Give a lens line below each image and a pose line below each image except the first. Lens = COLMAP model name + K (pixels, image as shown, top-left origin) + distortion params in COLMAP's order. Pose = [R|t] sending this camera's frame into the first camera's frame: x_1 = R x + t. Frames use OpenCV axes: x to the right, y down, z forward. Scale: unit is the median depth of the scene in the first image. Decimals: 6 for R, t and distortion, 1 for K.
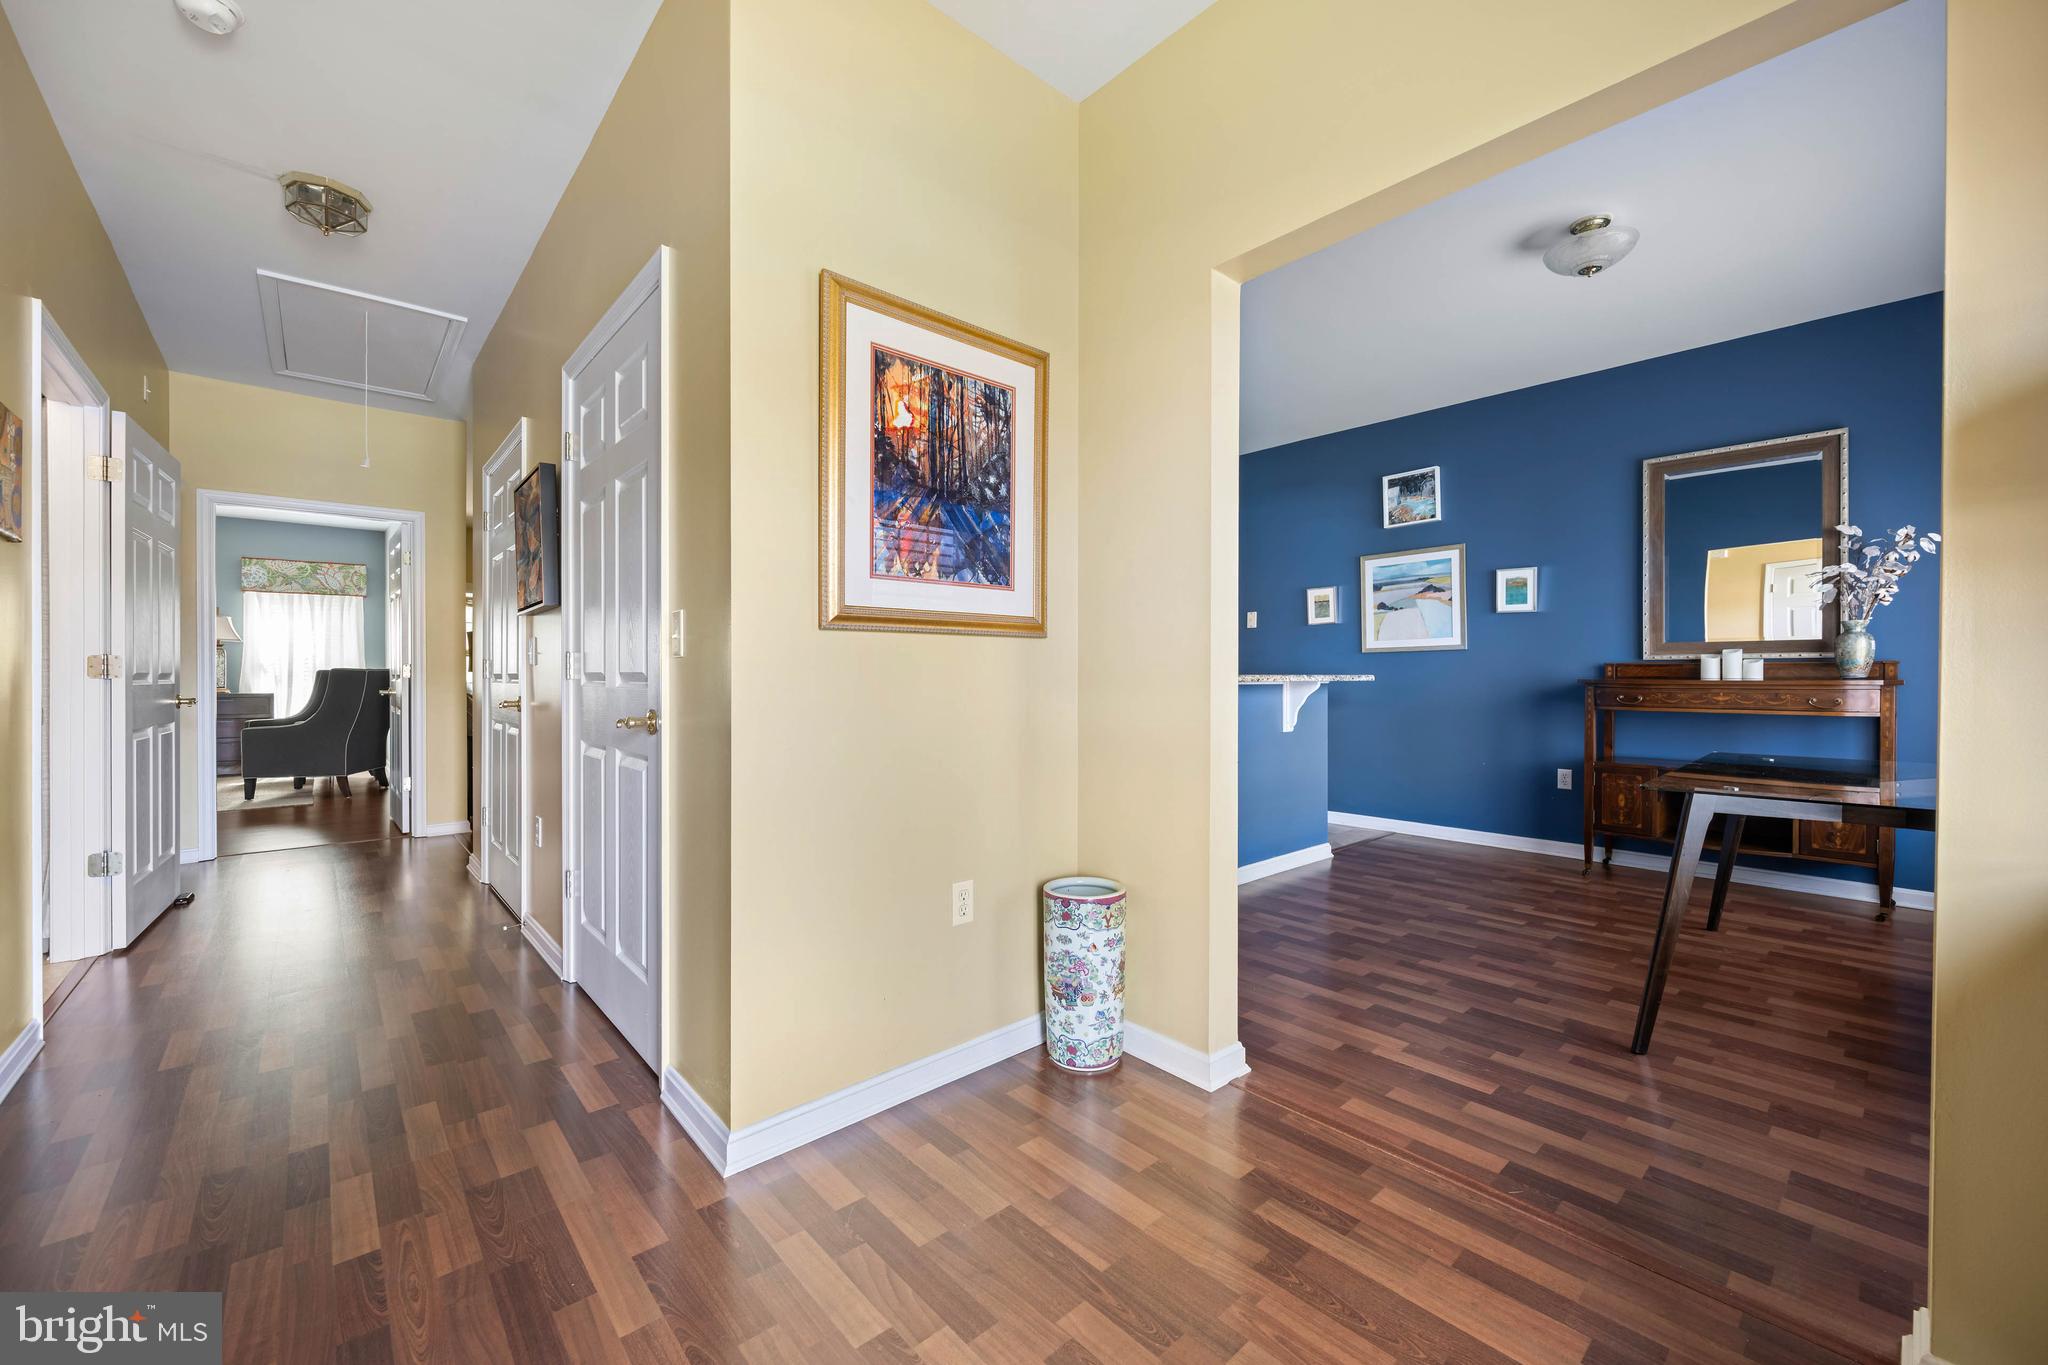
lens RADIAL K [[798.9, 0, 1021.8], [0, 798.9, 676.0], [0, 0, 1]] dist [-0.001629, -0.000132]
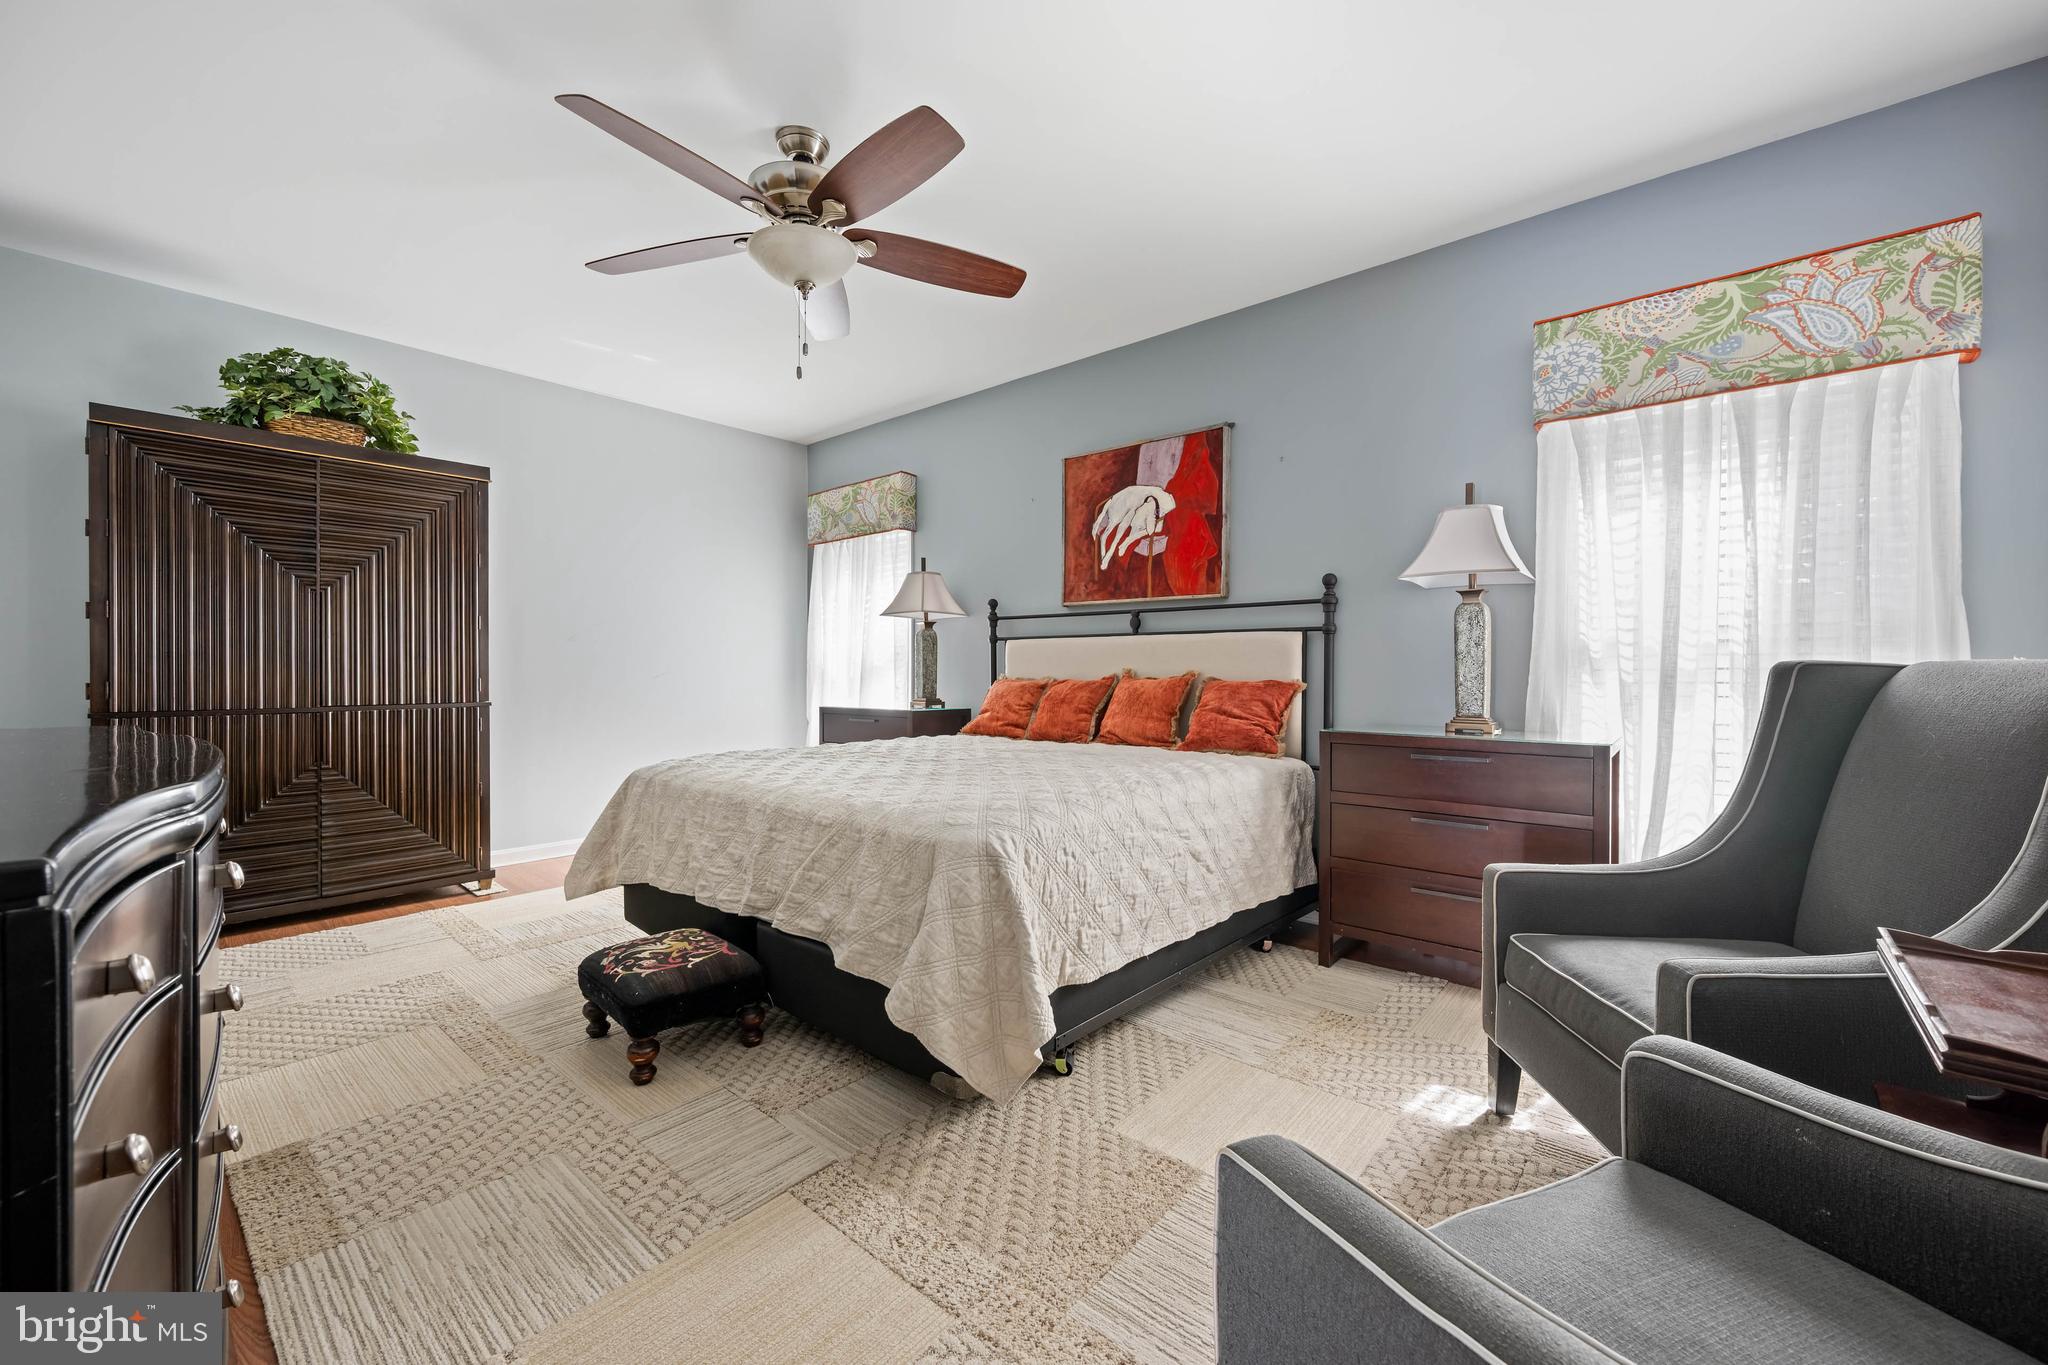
lens RADIAL K [[798.9, 0, 1021.8], [0, 798.9, 676.0], [0, 0, 1]] dist [-0.001629, -0.000132]
pose [[0.127081, 0.006972, -0.991868, -0.656408], [-0.003927, 0.999971, 0.006525, -0.004179], [0.991885, 0.003066, 0.127105, 0.726256]]
